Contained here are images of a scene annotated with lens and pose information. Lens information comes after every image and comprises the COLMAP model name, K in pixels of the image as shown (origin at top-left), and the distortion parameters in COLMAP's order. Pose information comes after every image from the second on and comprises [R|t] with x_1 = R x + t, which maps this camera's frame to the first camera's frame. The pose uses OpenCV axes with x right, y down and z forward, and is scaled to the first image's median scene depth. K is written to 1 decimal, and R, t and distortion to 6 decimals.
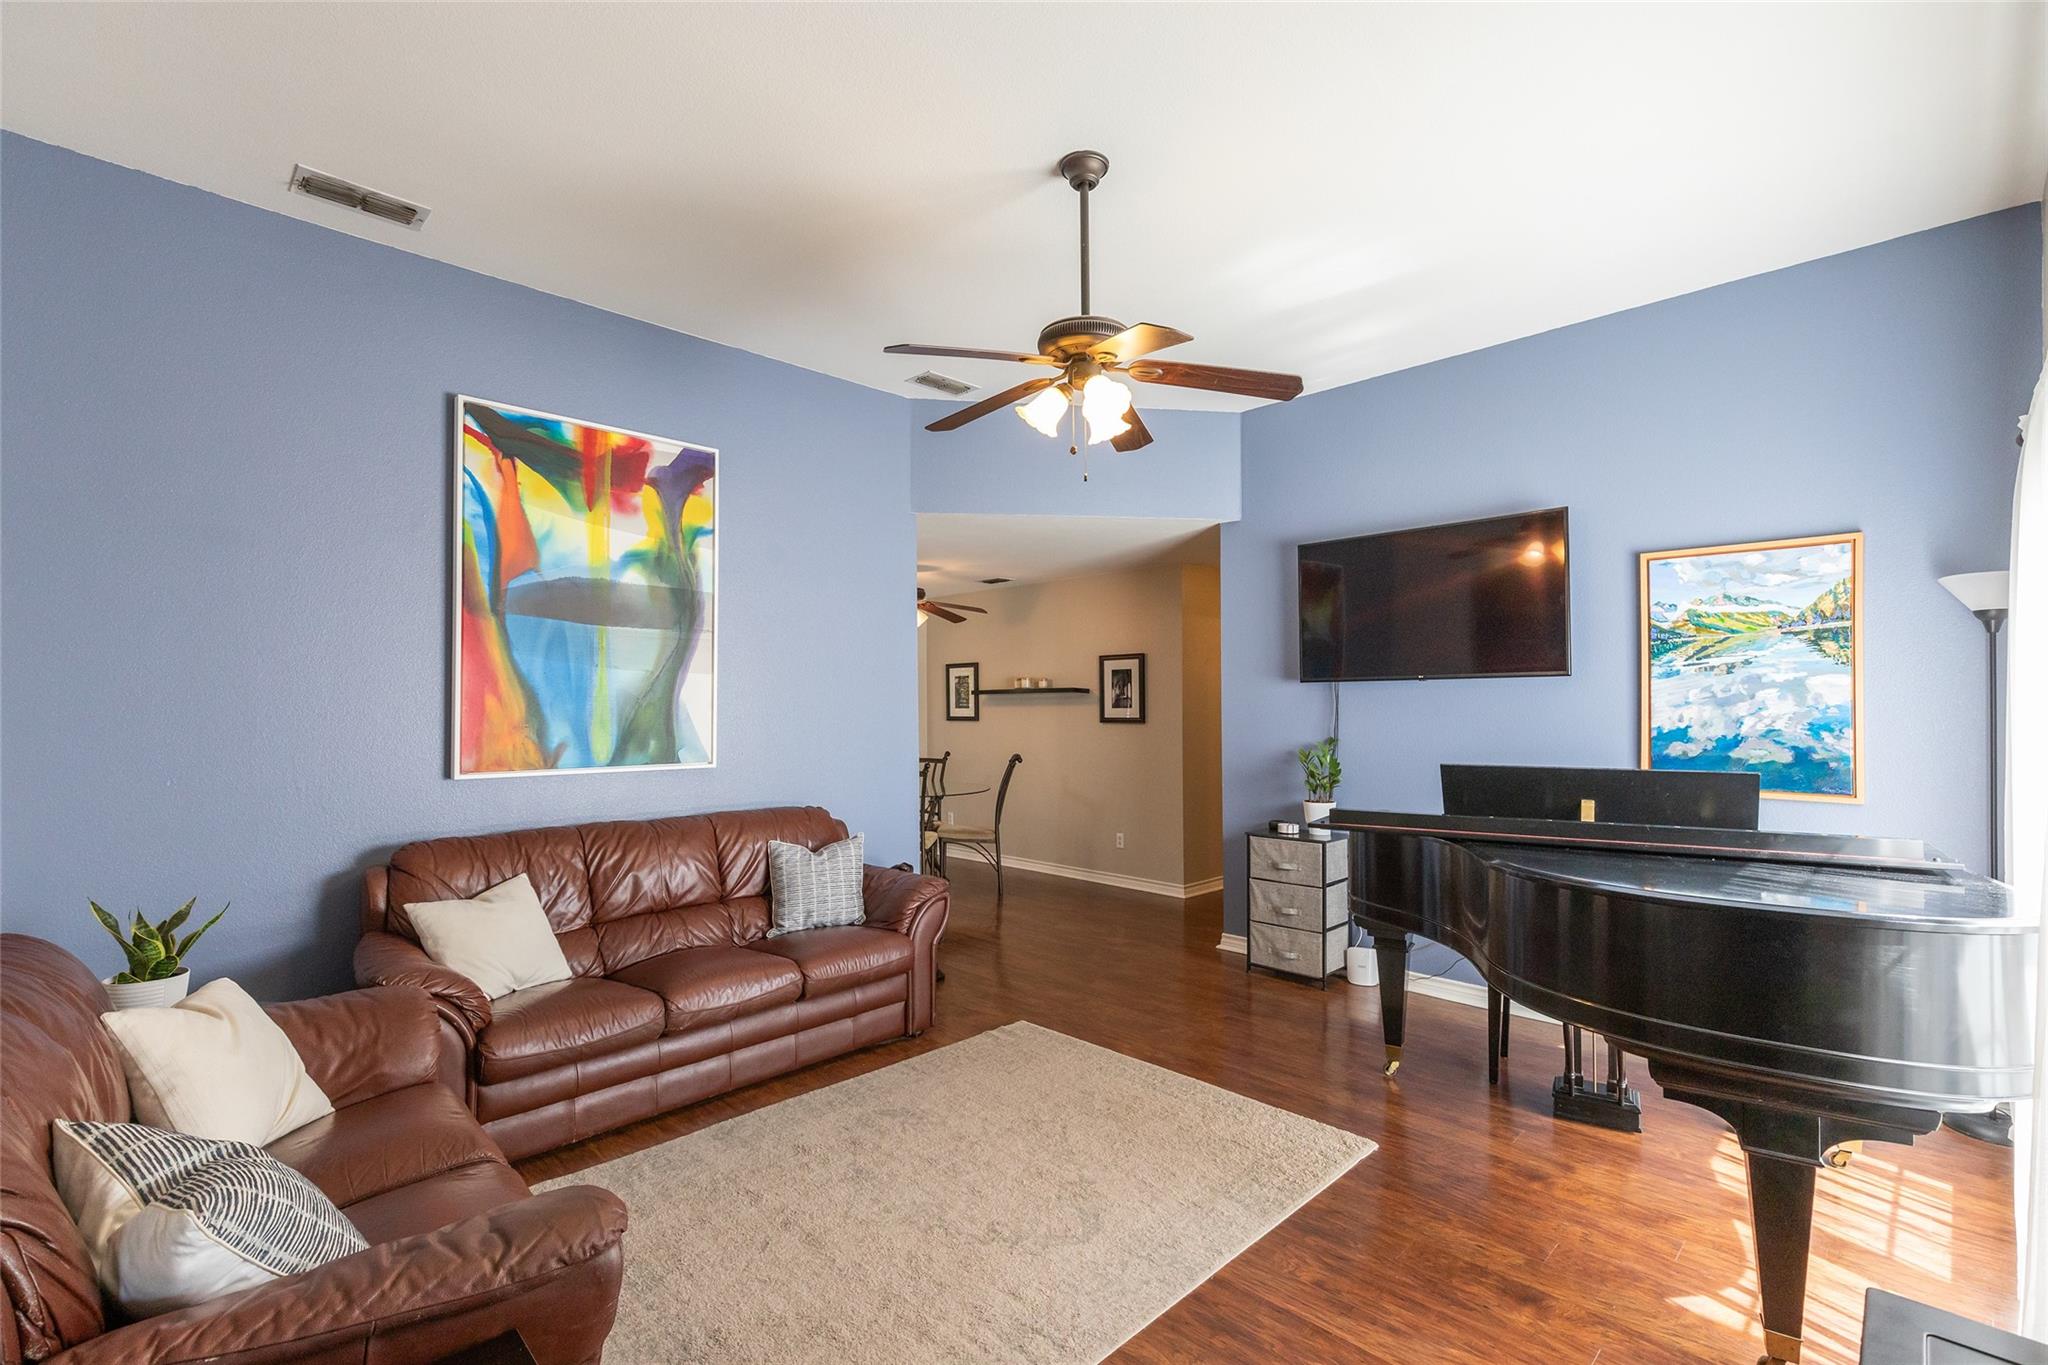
lens RADIAL K [[916.8, 0, 1024.0], [0, 916.8, 682.5], [0, 0, 1]] dist [0.001507, 0.000053]
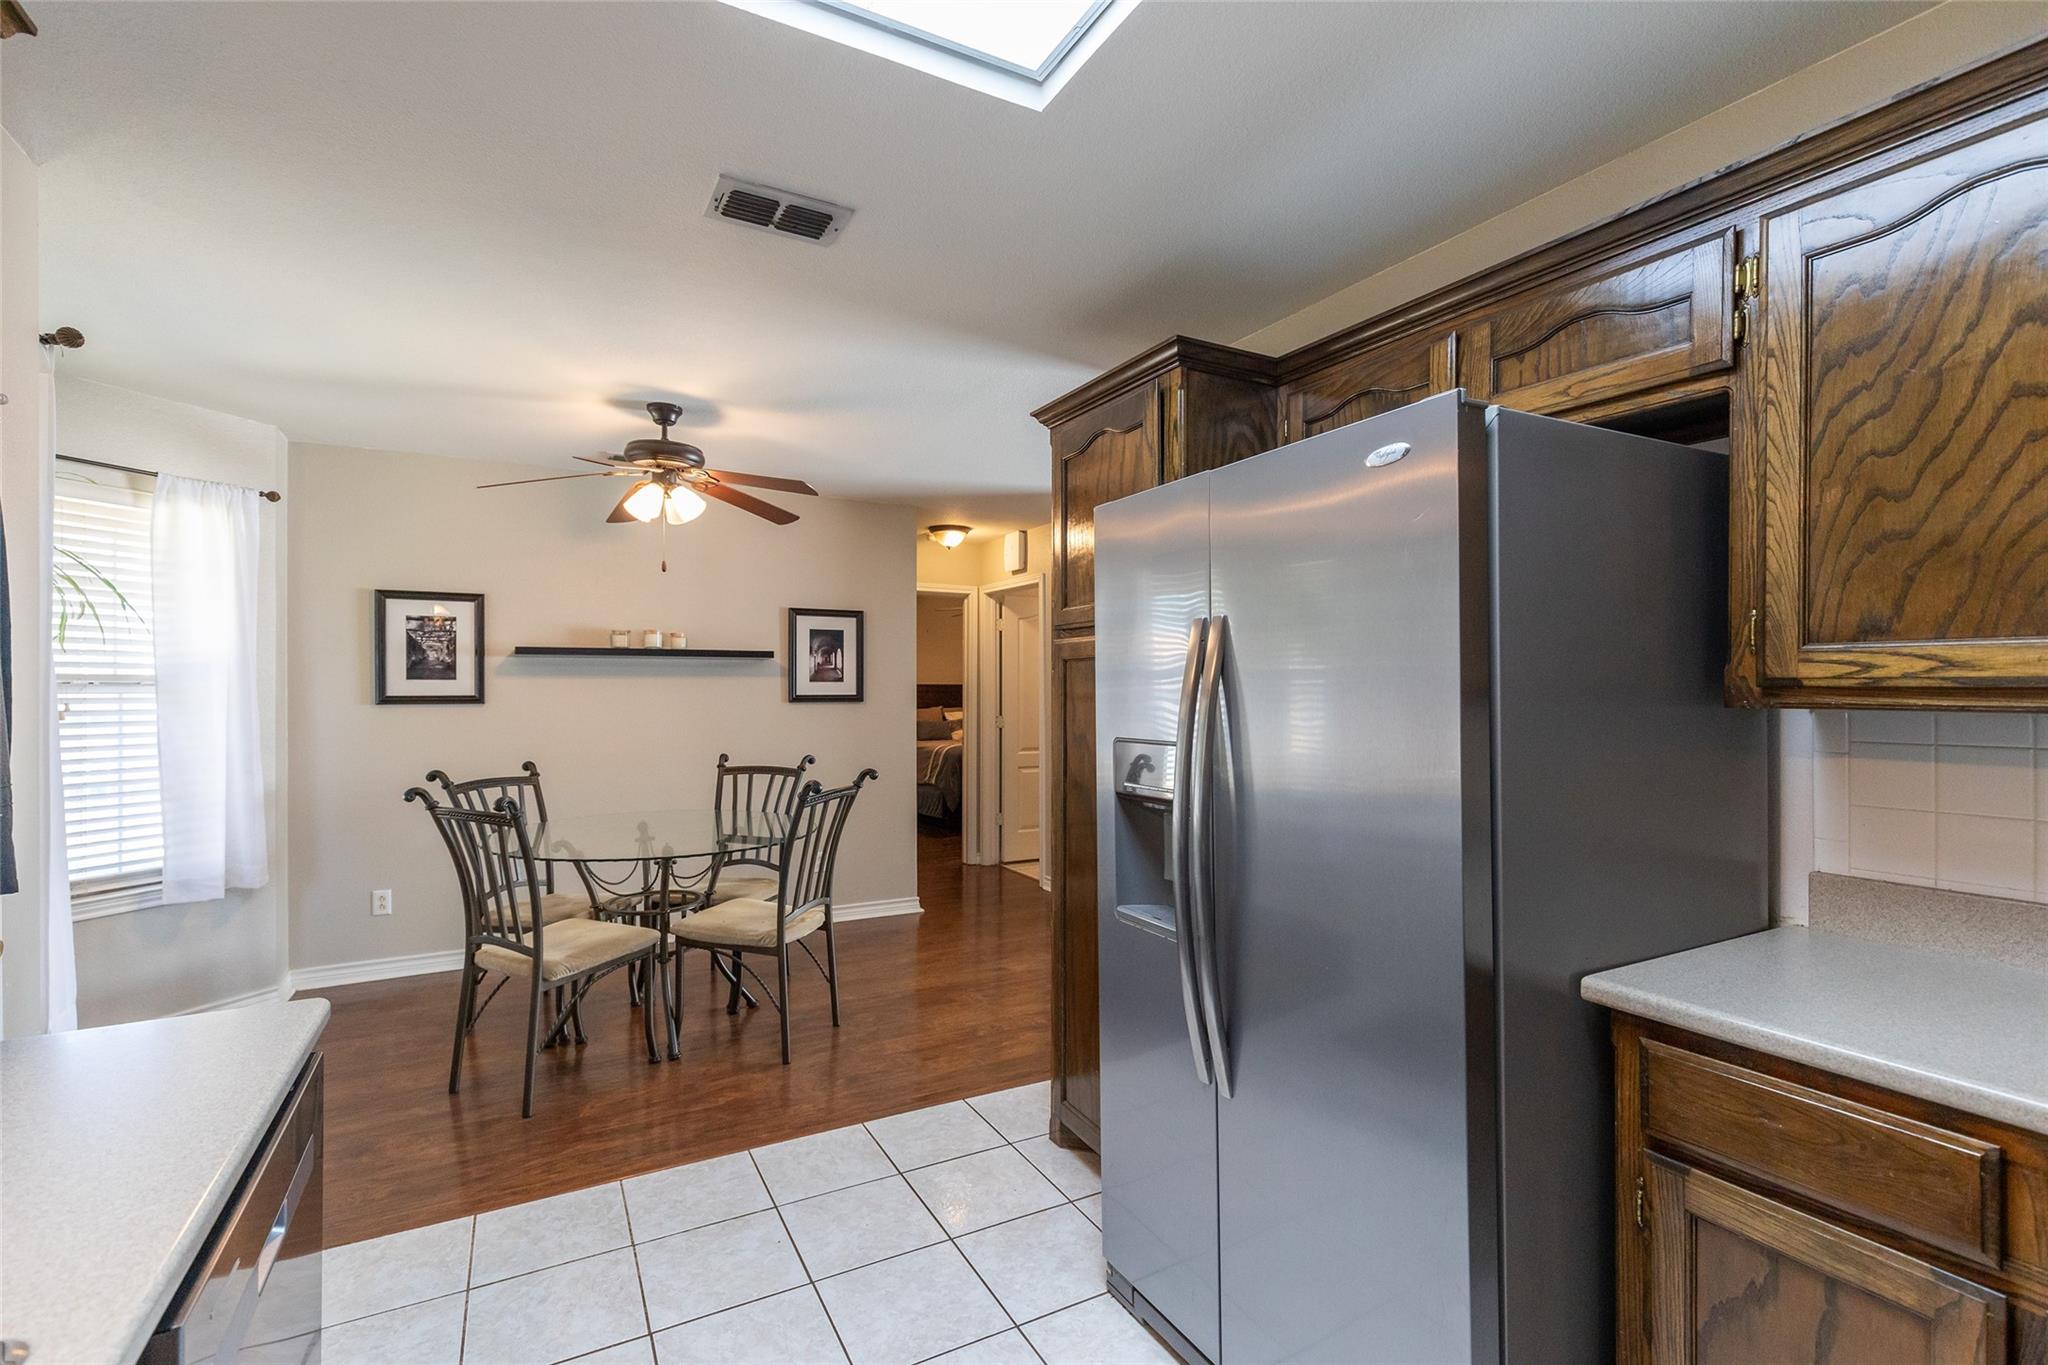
lens RADIAL K [[916.8, 0, 1024.0], [0, 916.8, 682.5], [0, 0, 1]] dist [0.001507, 0.000053]
pose [[0.271705, 0.002148, 0.962378, -0.560180], [-0.033764, 0.999403, 0.007302, 0.017330], [-0.961788, -0.034478, 0.271616, 0.634042]]
